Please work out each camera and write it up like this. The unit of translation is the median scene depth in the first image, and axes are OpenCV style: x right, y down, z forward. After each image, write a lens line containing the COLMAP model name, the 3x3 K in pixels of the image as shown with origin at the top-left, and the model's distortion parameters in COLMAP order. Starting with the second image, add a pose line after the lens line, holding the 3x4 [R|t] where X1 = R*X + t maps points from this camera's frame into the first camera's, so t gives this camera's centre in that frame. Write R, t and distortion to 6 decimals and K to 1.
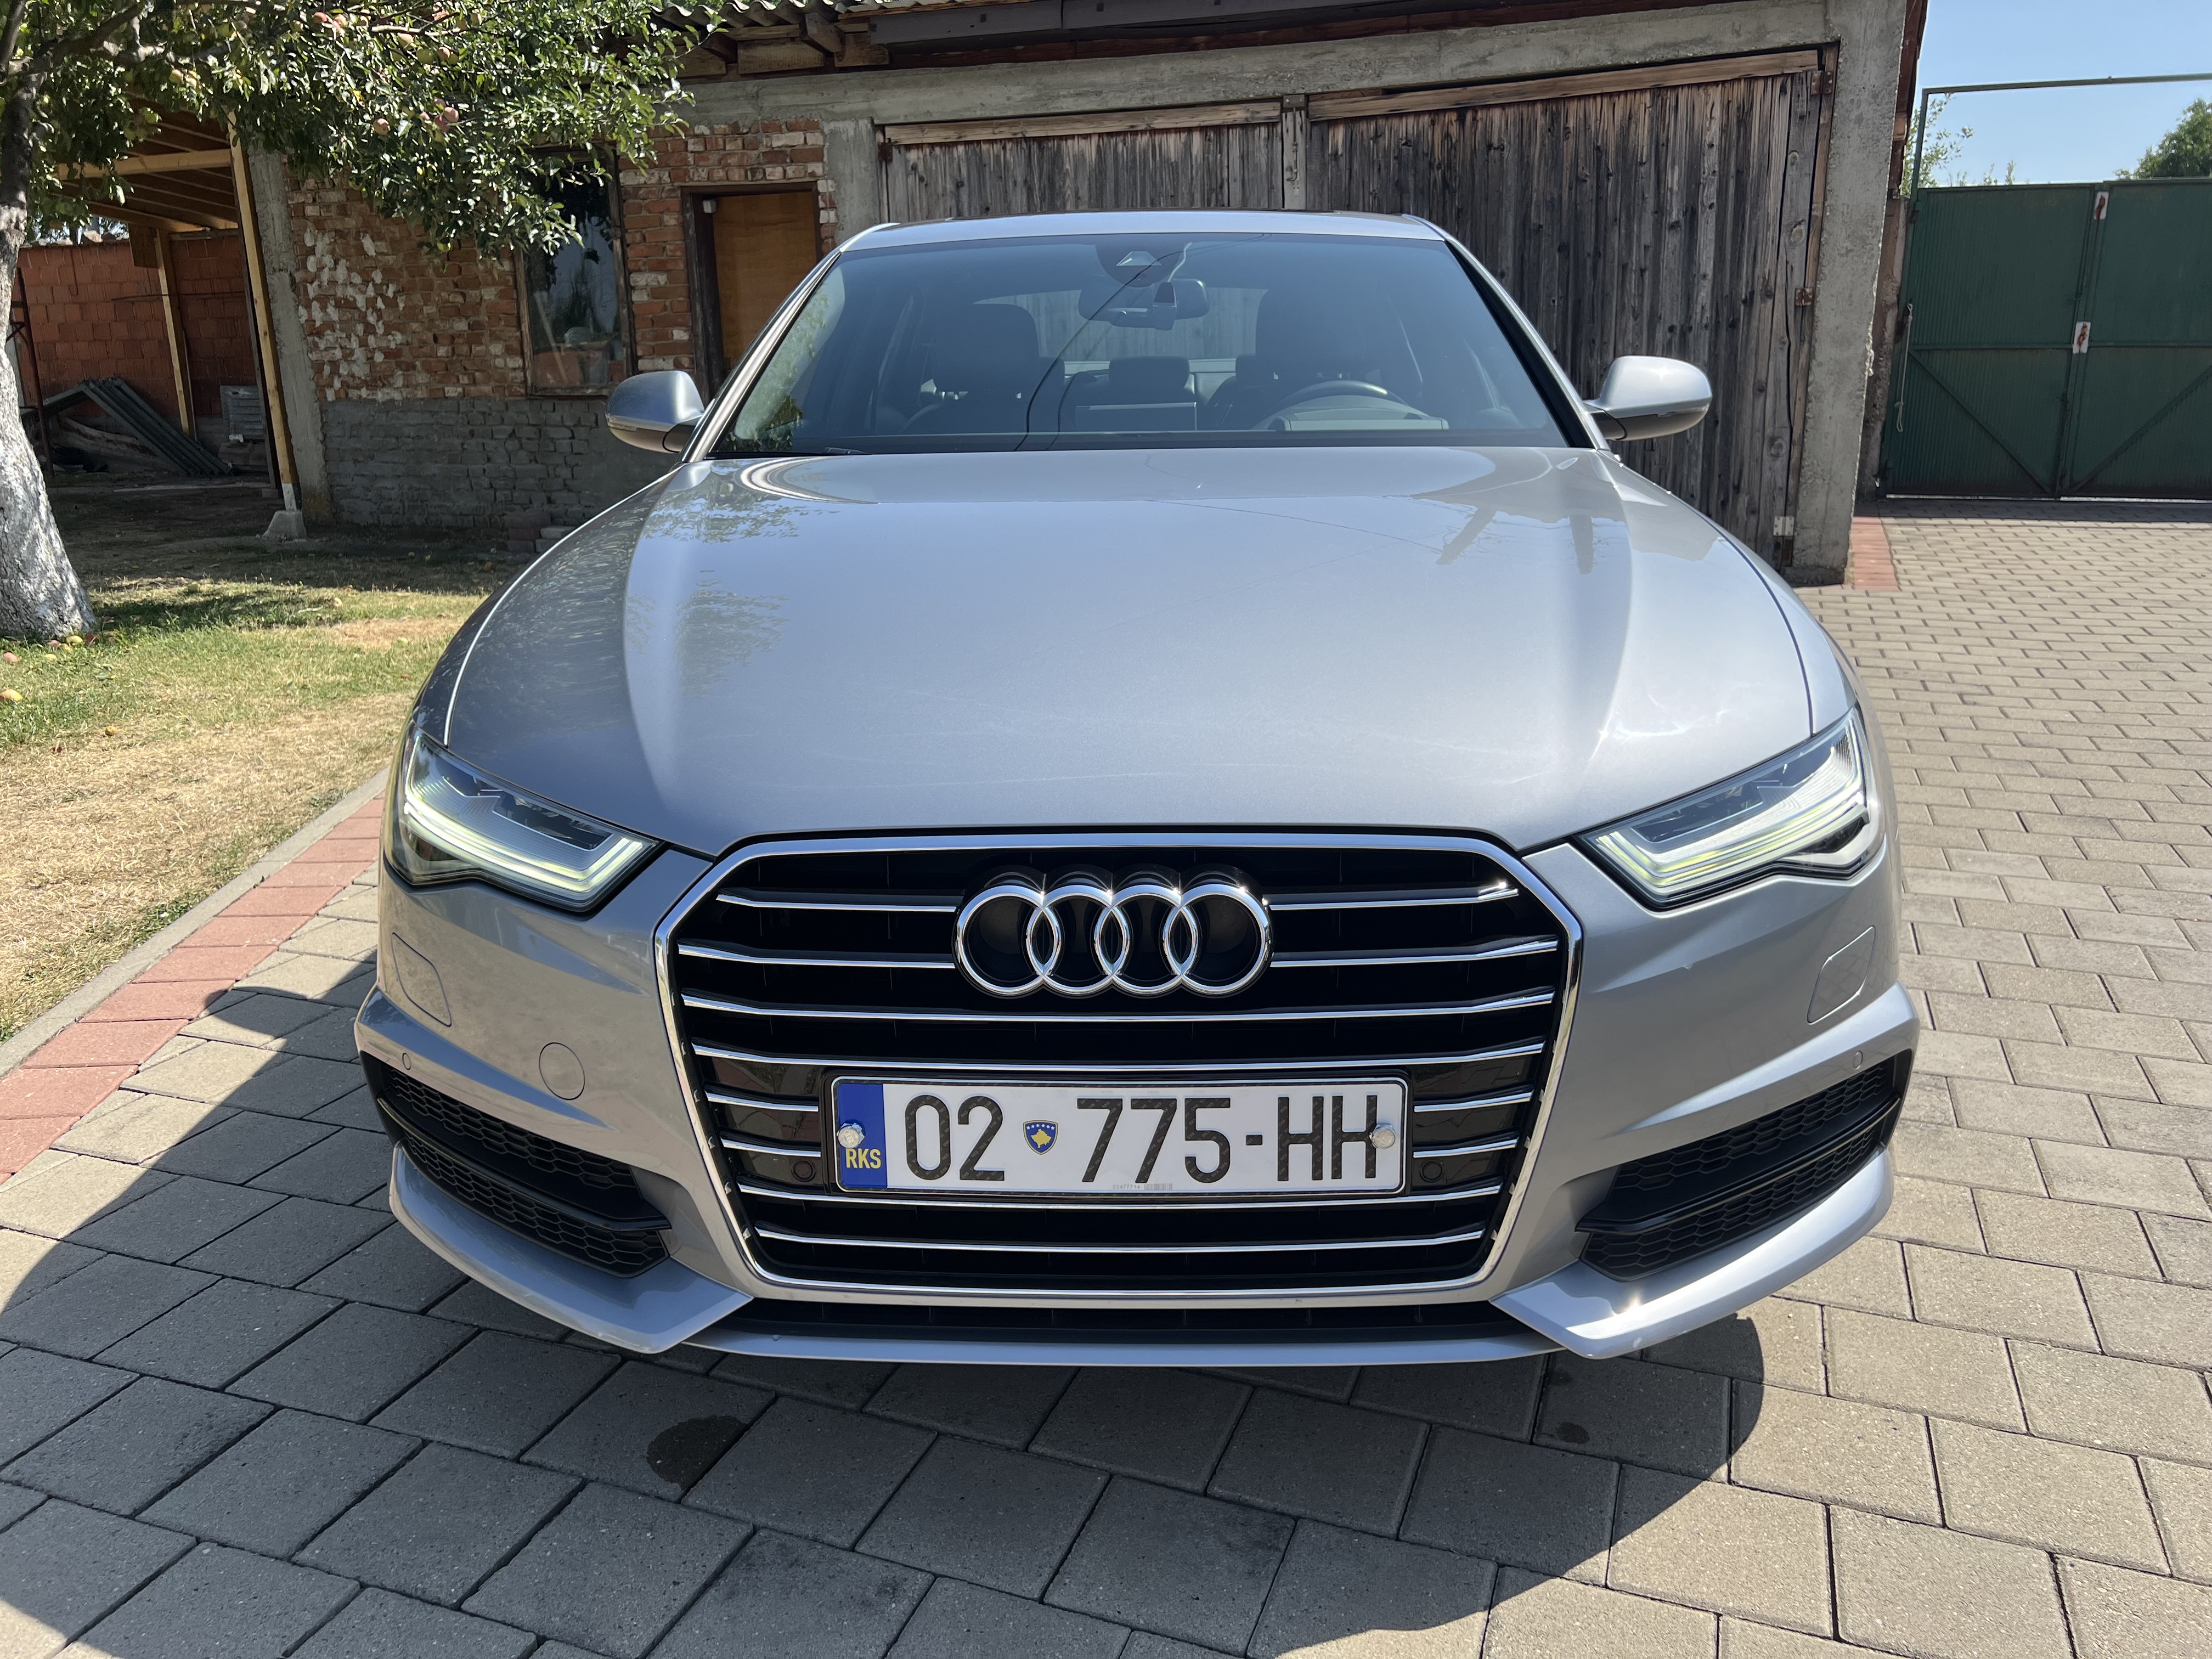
lens RADIAL K [[1672.5, 0, 1111.7], [0, 1672.5, 828.2], [0, 0, 1]] dist [0.033903, -0.018828]
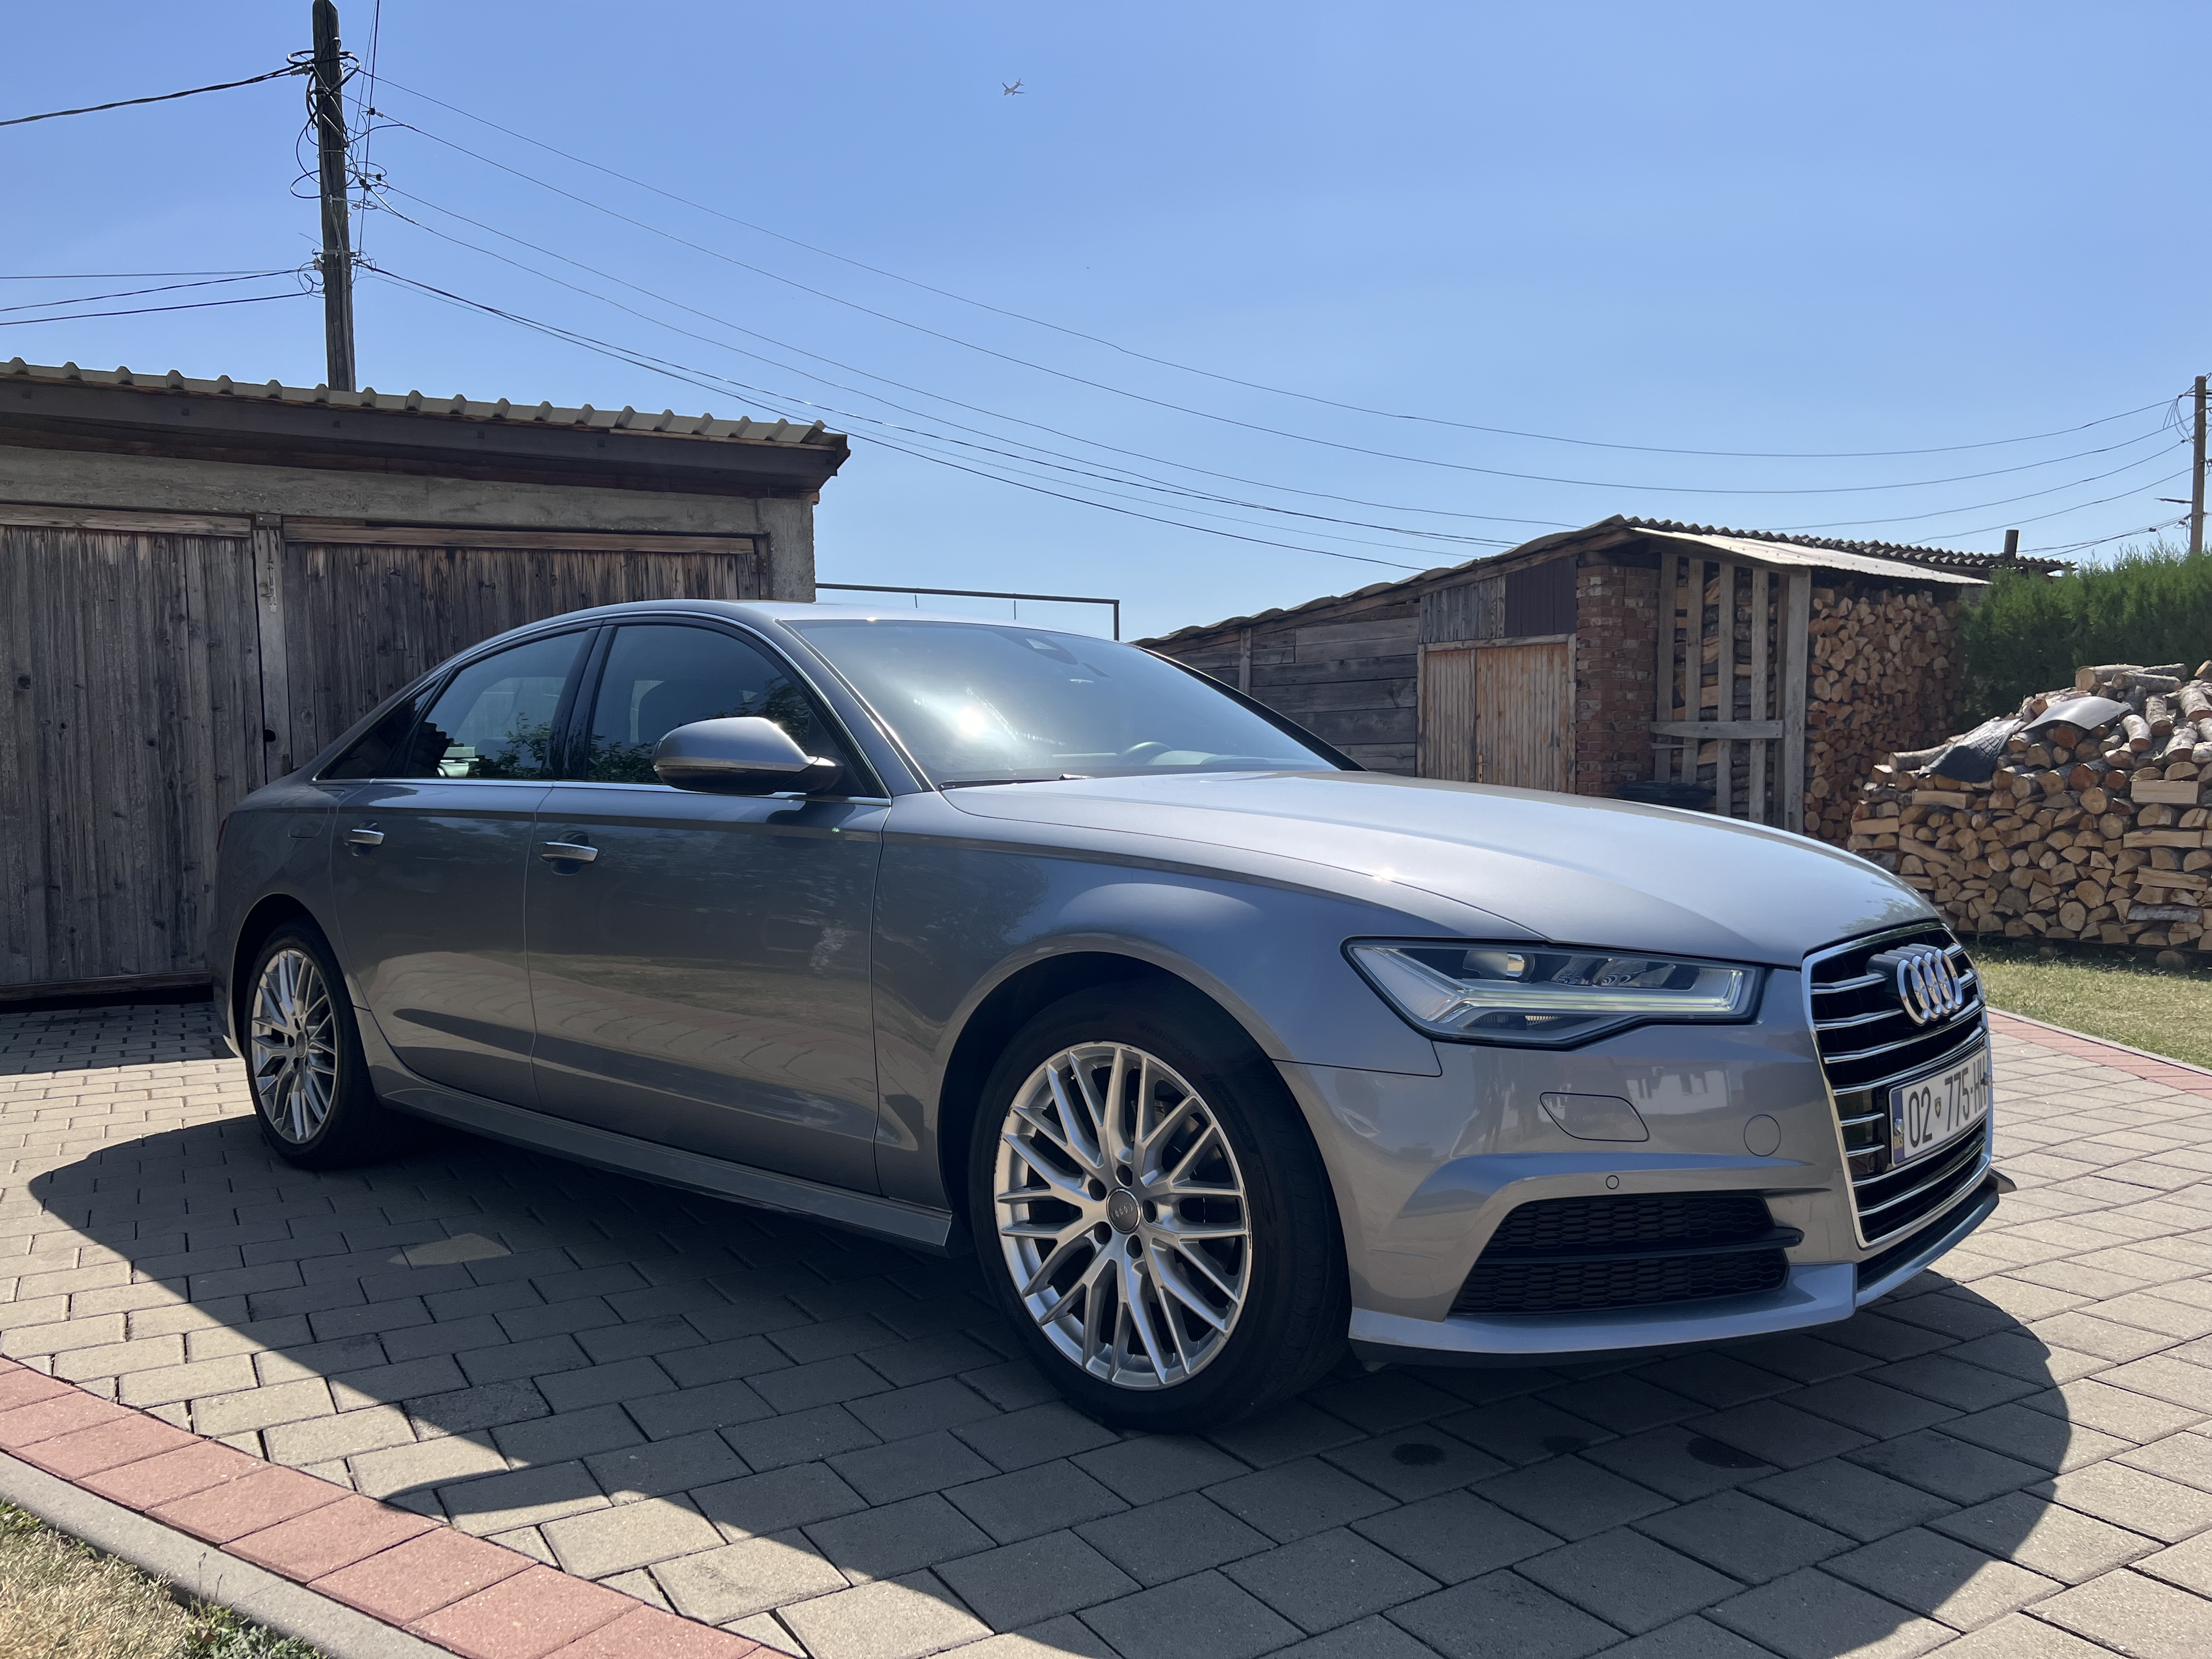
lens RADIAL K [[1672.5, 0, 1107.2], [0, 1672.5, 837.2], [0, 0, 1]] dist [0.033903, -0.018828]
pose [[0.633740, -0.021954, 0.773235, -0.348742], [0.220150, 0.963379, -0.153082, -0.000424], [-0.741557, 0.267242, 0.615365, 0.093208]]
